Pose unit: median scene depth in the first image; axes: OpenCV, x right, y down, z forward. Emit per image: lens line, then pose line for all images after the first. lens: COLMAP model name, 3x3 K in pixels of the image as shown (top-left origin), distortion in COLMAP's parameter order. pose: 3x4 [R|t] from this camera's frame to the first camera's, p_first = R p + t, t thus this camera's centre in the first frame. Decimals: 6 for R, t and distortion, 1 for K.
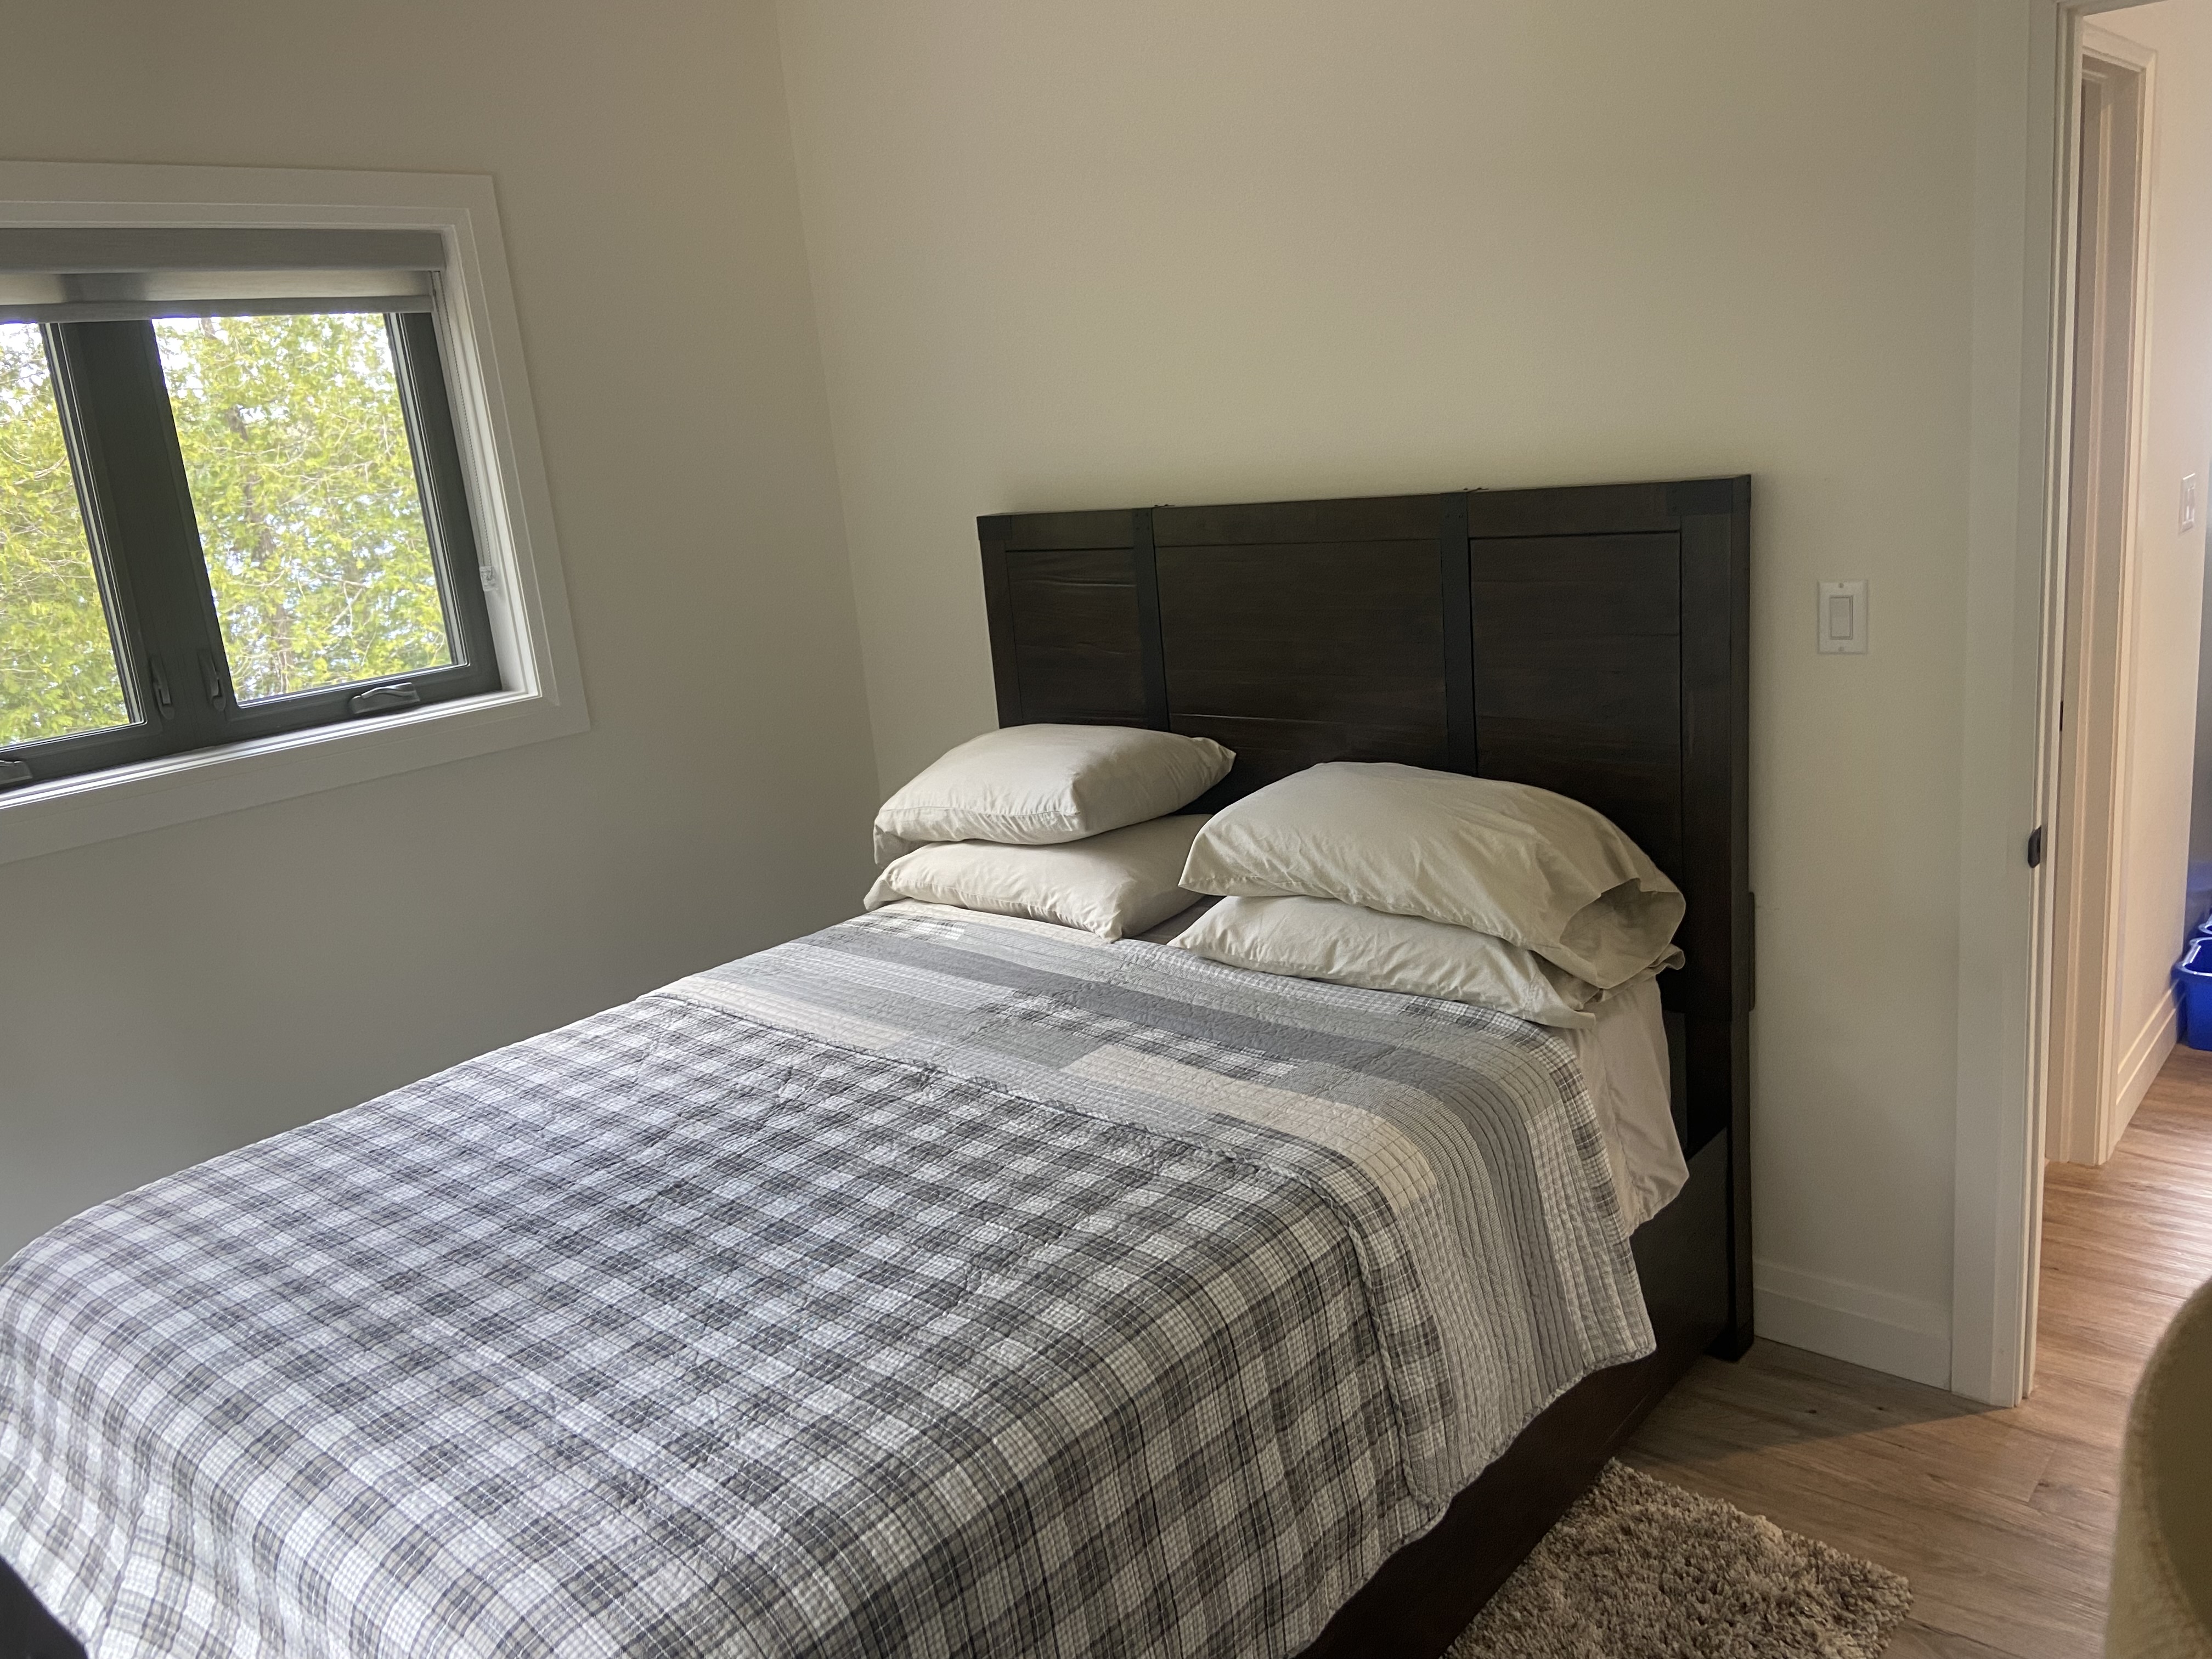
lens RADIAL K [[1655.5, 0, 1094.8], [0, 1655.5, 814.8], [0, 0, 1]] dist [0.075929, -0.022789]
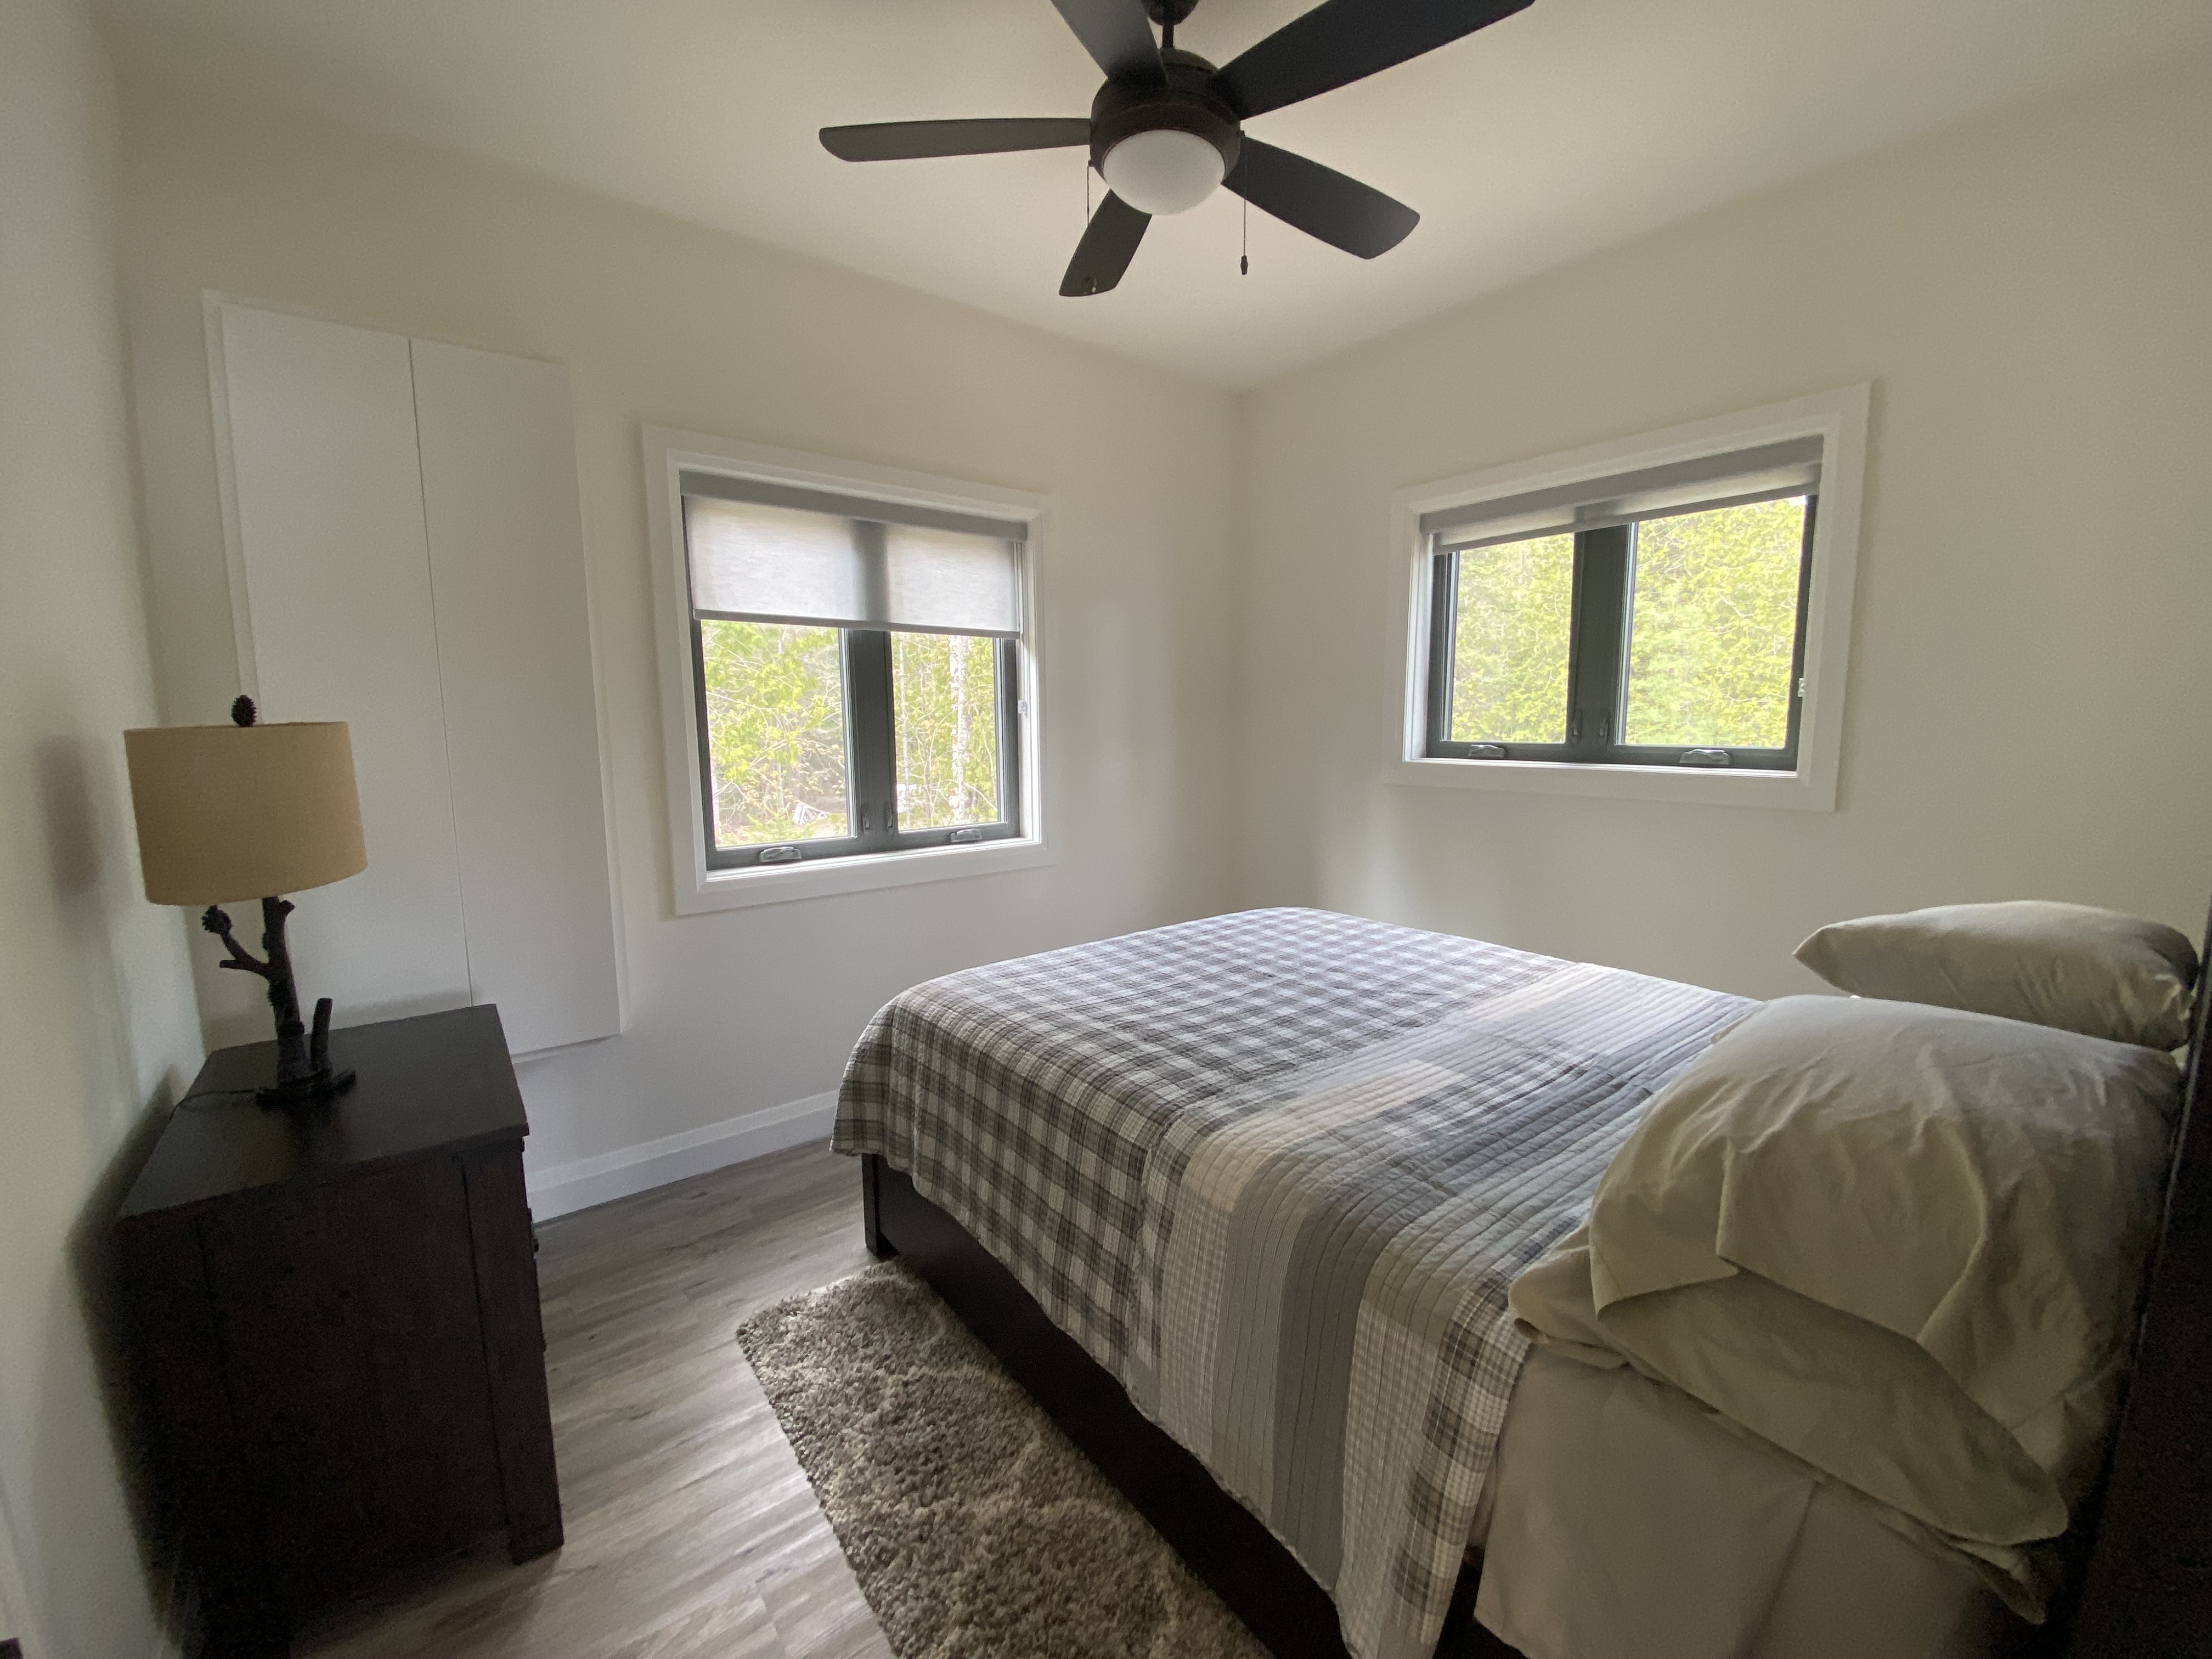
lens RADIAL K [[894.9, 0, 1090.9], [0, 894.9, 838.8], [0, 0, 1]] dist [-0.010863, -0.005100]
pose [[-0.189423, 0.237351, -0.952777, 0.650434], [-0.212035, 0.937562, 0.275716, -0.145184], [0.958728, 0.254249, -0.127269, 0.807706]]
